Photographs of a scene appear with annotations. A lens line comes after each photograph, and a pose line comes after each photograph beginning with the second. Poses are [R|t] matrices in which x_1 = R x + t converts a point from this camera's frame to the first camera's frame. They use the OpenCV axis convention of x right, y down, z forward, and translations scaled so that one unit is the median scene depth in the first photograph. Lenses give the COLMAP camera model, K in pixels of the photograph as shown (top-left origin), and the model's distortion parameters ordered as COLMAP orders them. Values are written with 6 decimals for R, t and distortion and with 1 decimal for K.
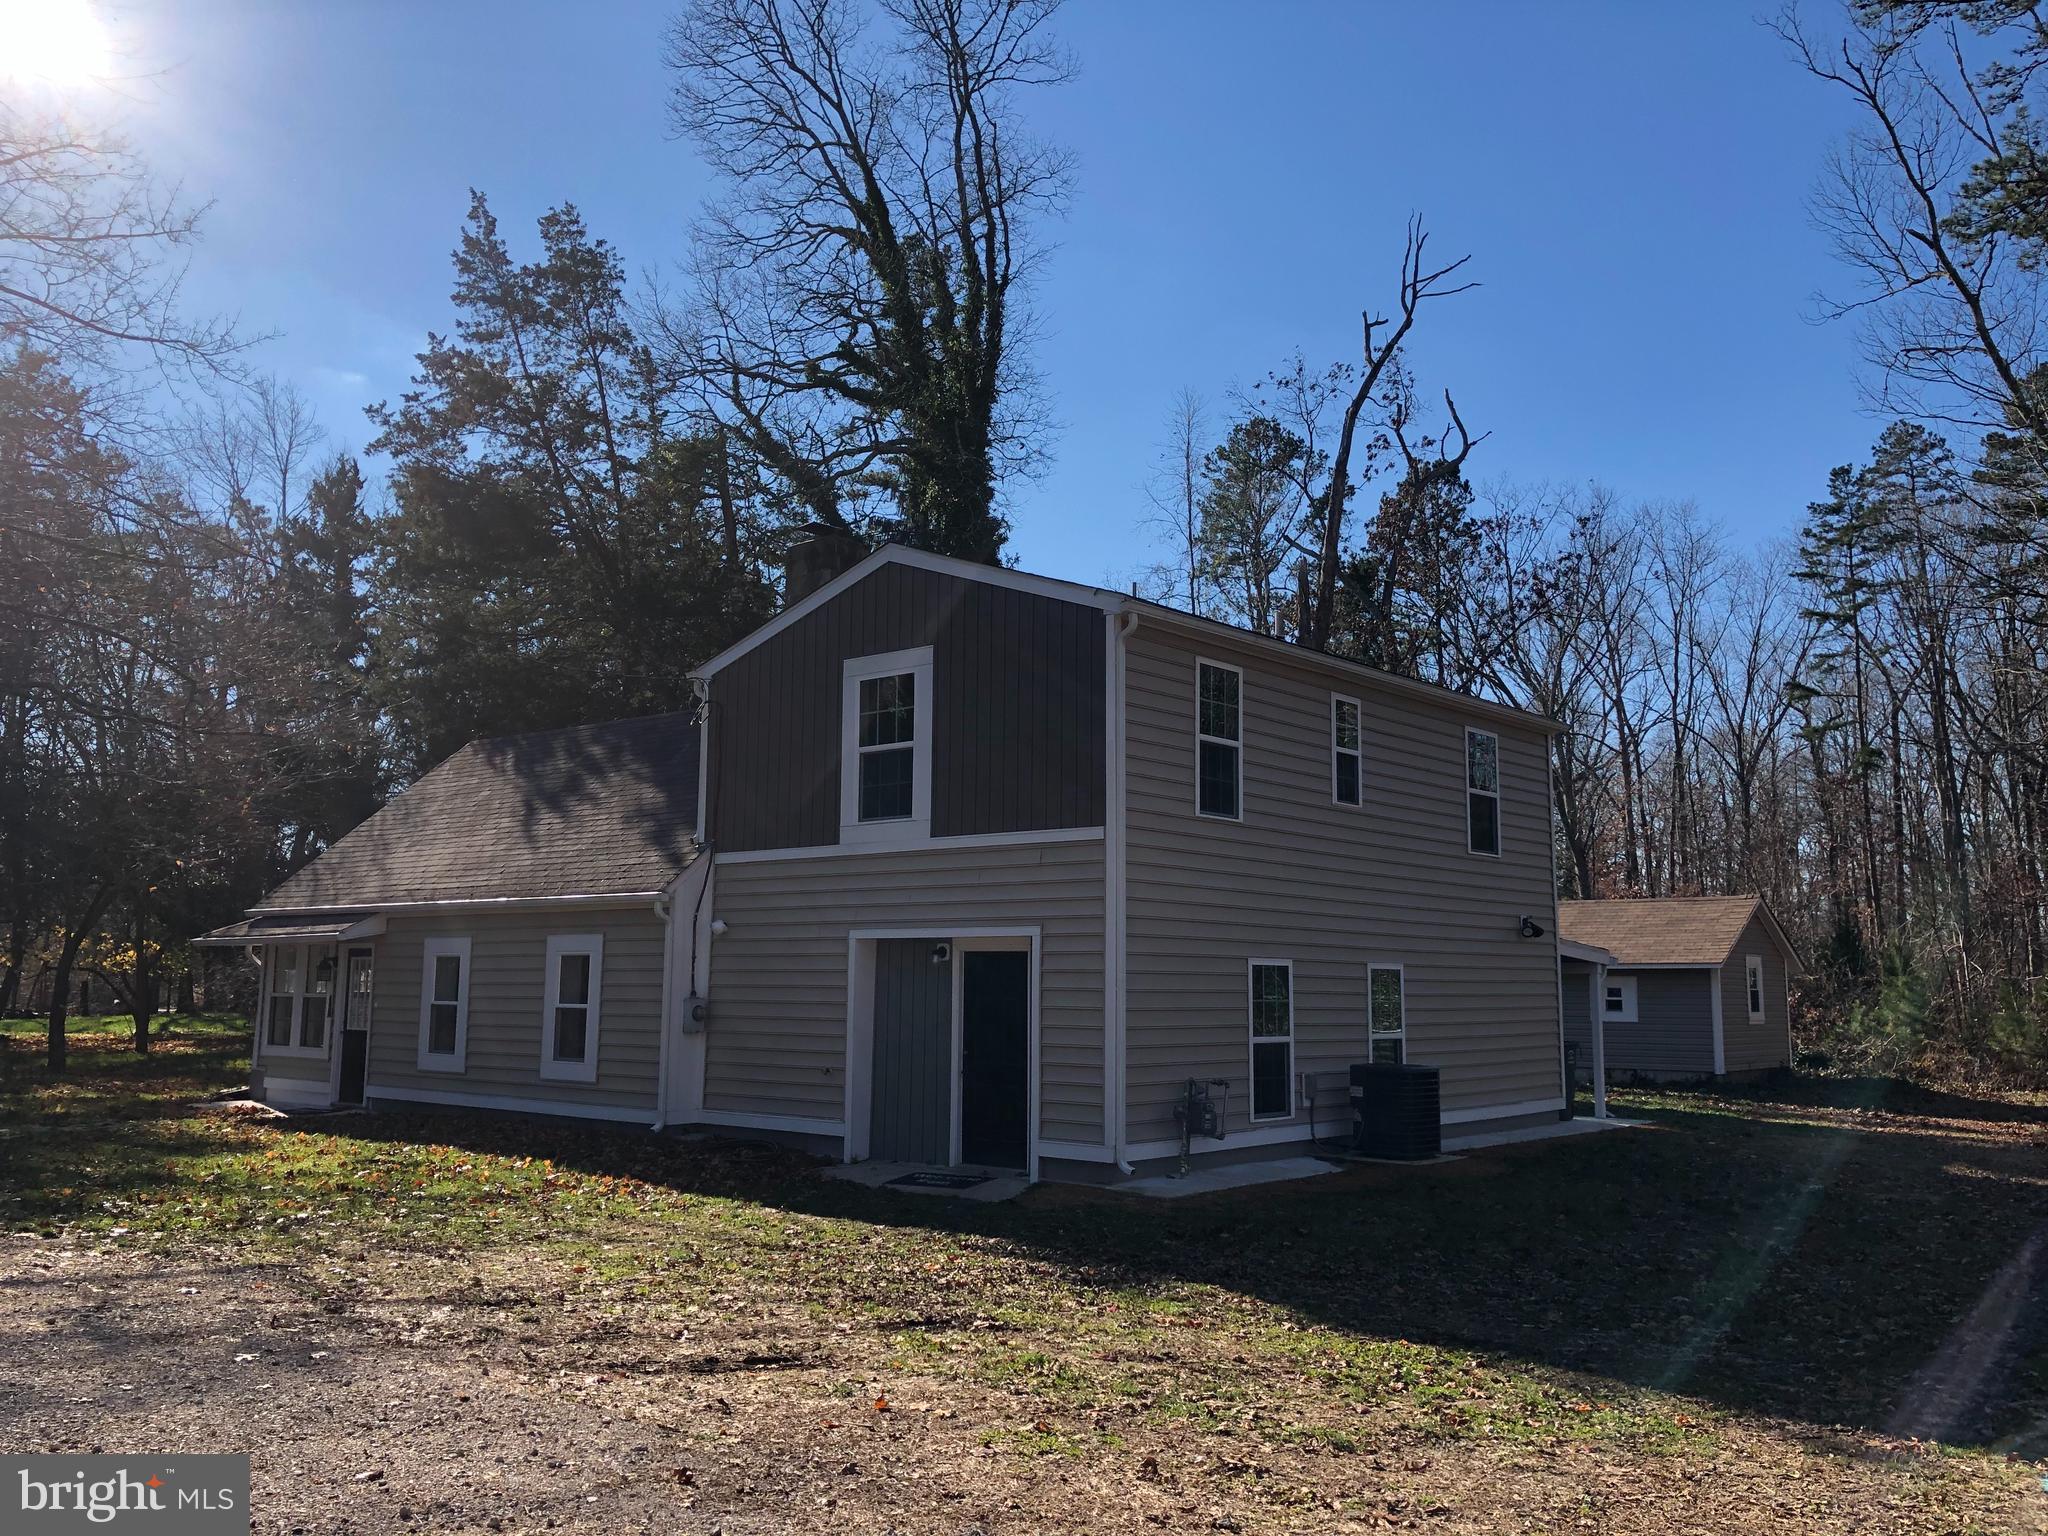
lens RADIAL K [[1731.1, 0, 1014.7], [0, 1731.1, 760.6], [0, 0, 1]] dist [0.096601, -0.198546]
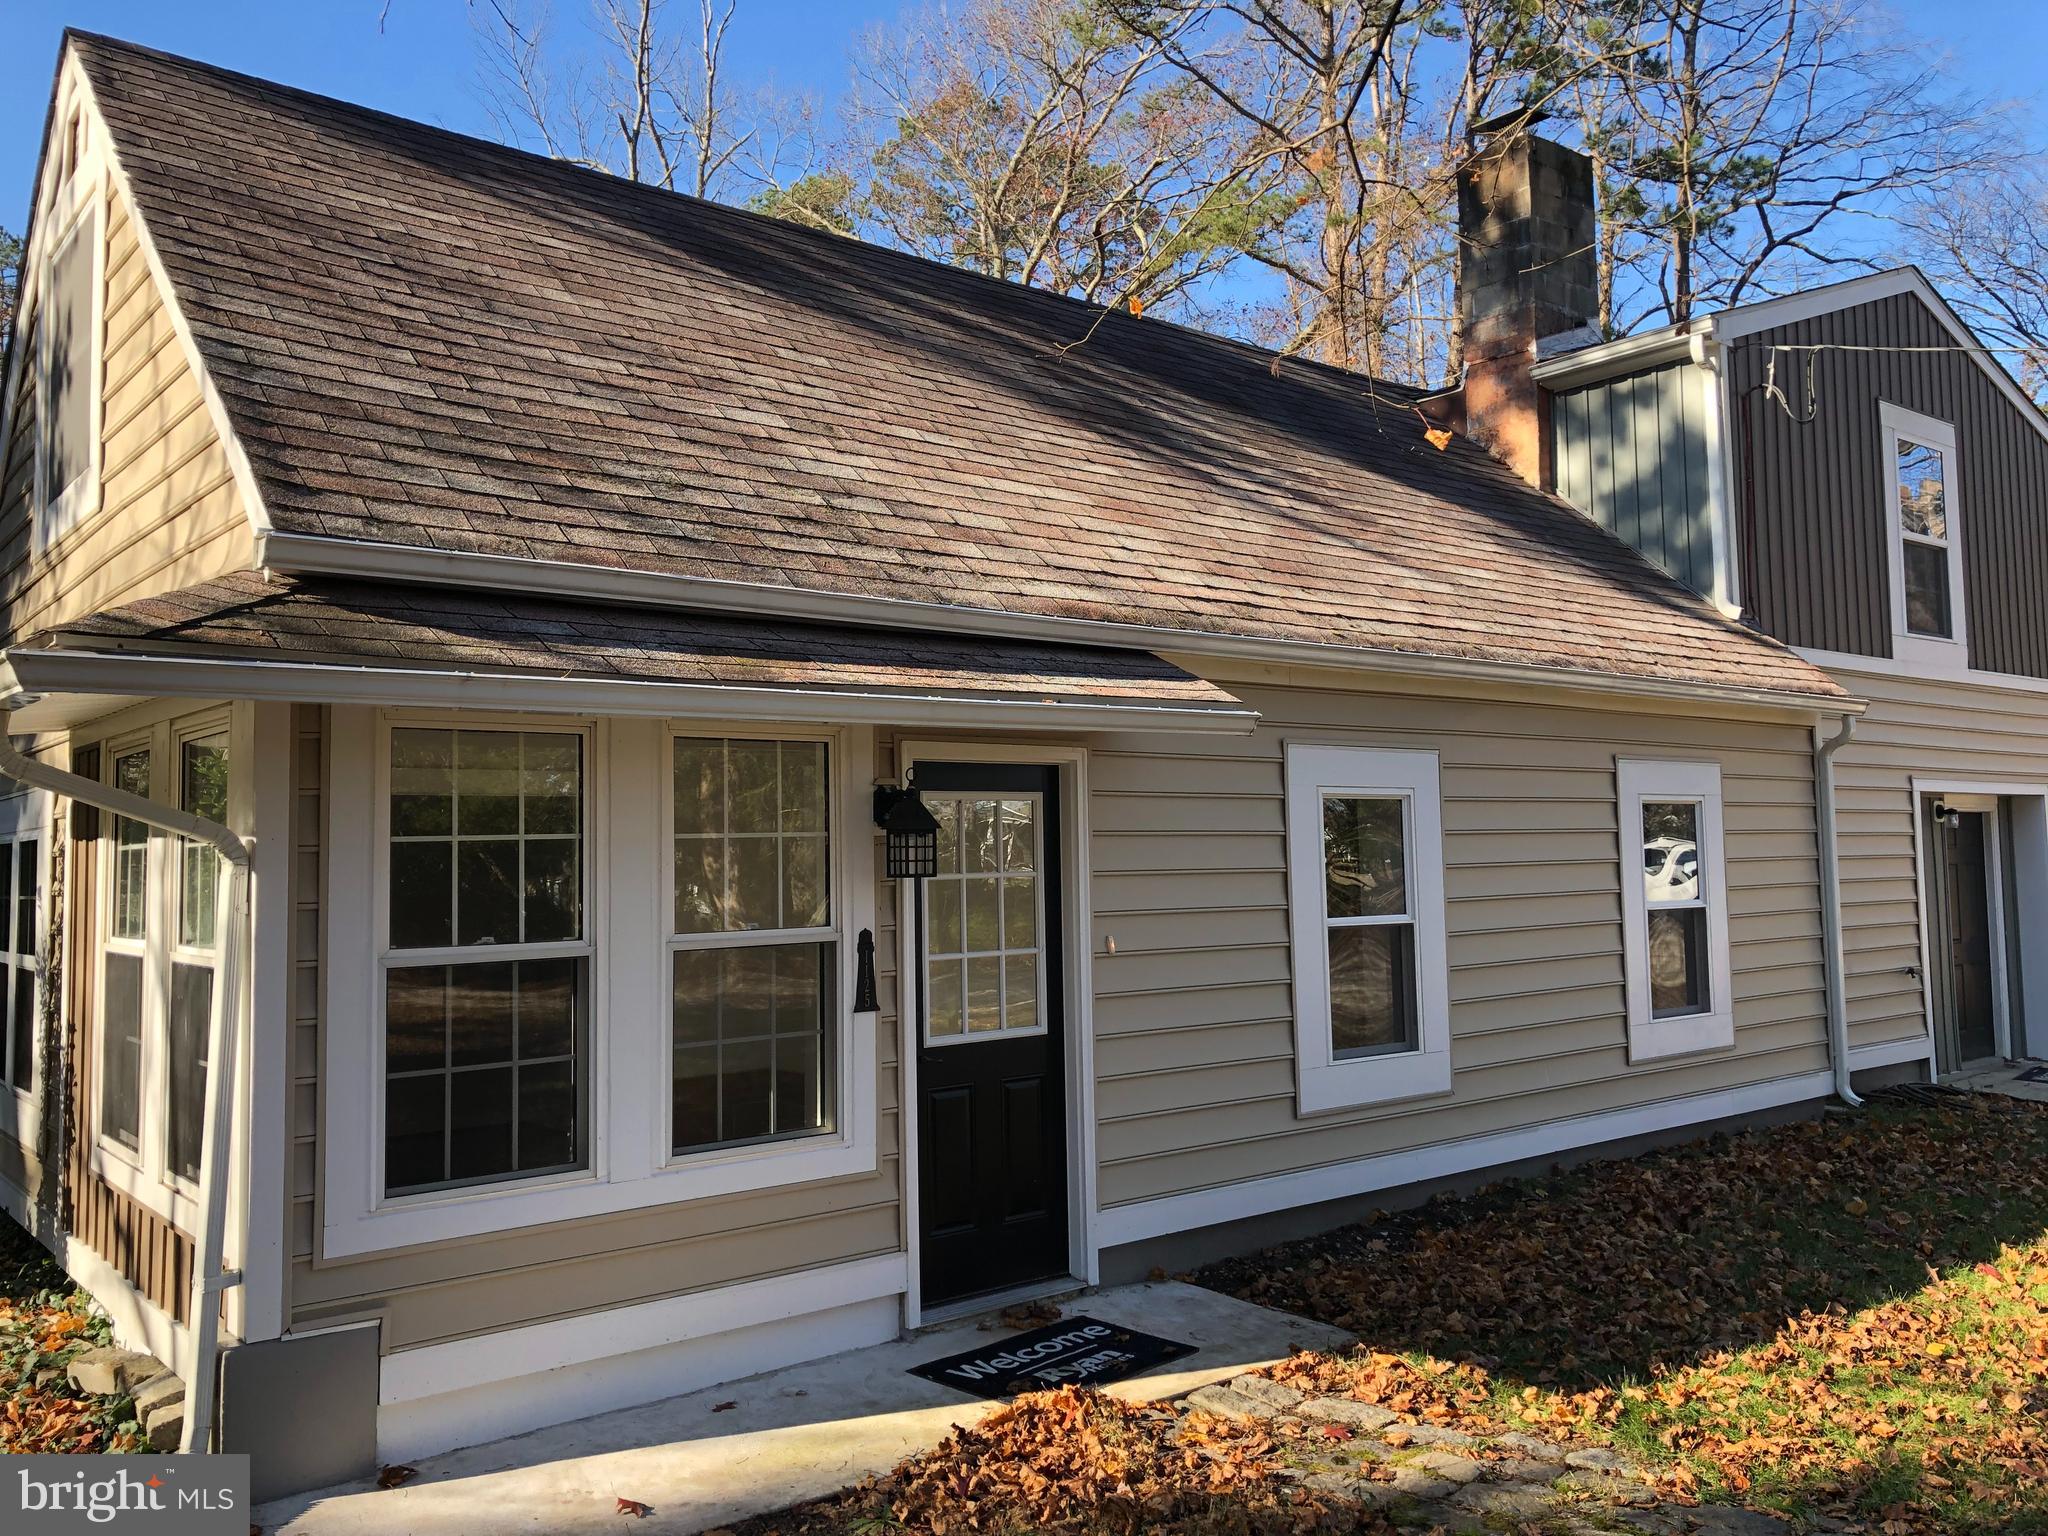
lens RADIAL K [[1667.7, 0, 1024.0], [0, 1667.7, 768.0], [0, 0, 1]] dist [0.023032, -0.005496]
pose [[0.166071, 0.041466, 0.985242, -0.793812], [-0.109075, 0.993757, -0.023439, 0.140035], [-0.980063, -0.103573, 0.169558, 1.161705]]
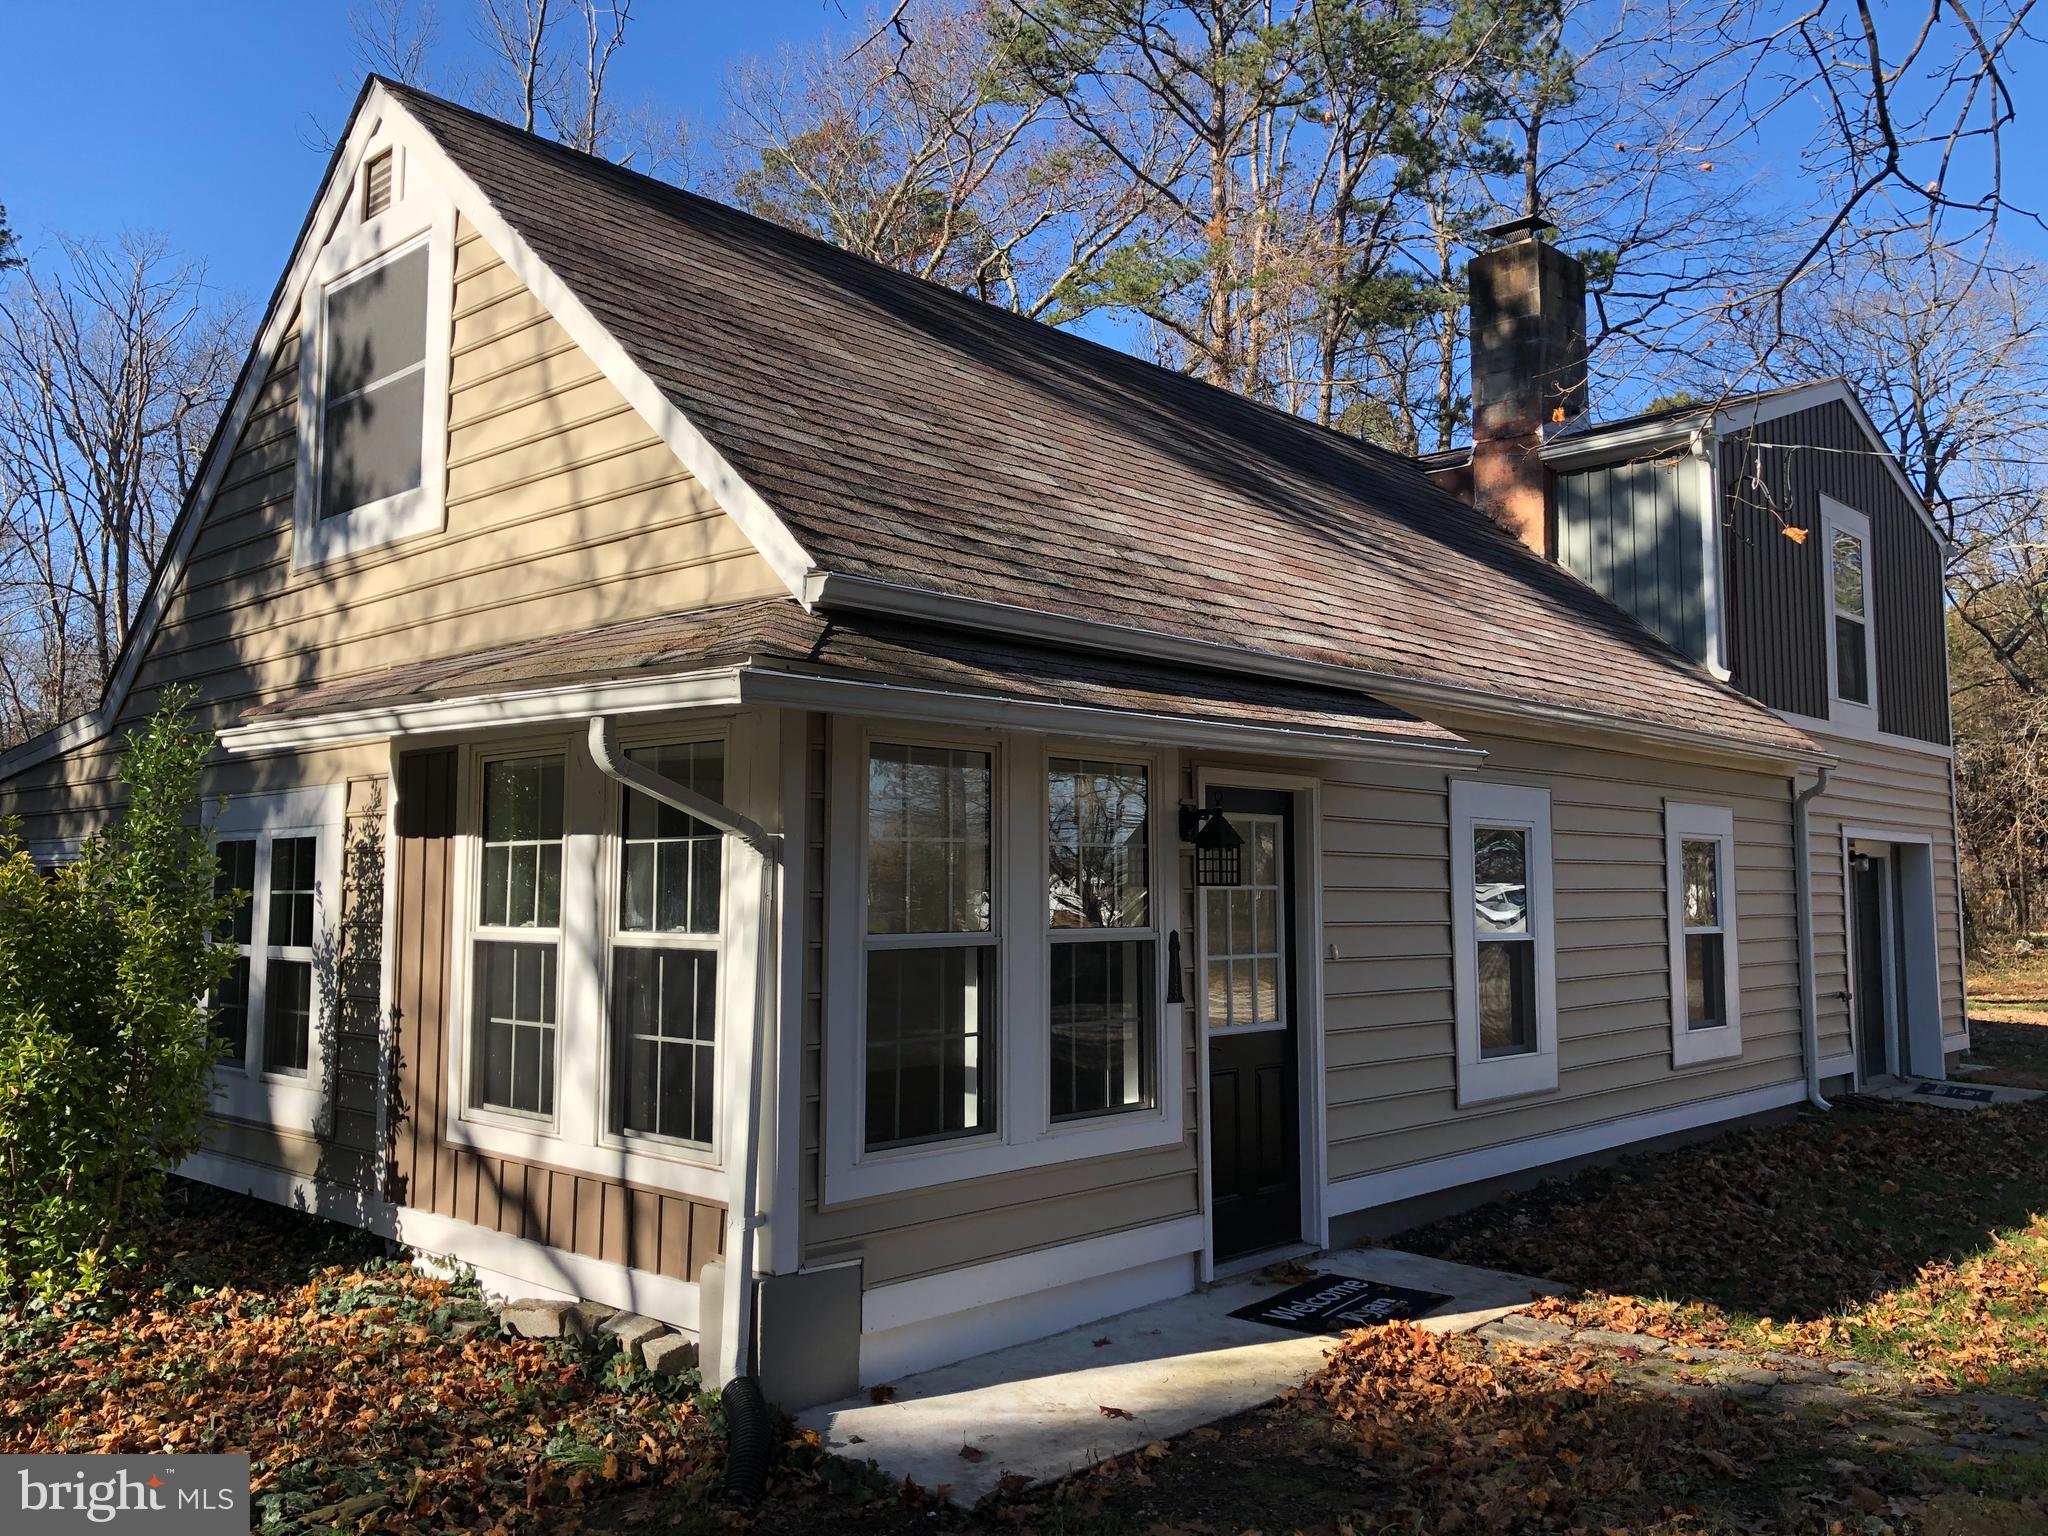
lens RADIAL K [[1675.8, 0, 1024.7], [0, 1675.8, 754.9], [0, 0, 1]] dist [0.025785, -0.007256]
pose [[0.036182, 0.070313, 0.996869, -0.852451], [-0.132511, 0.989051, -0.064952, 0.156626], [-0.990521, -0.129746, 0.045103, 1.262875]]
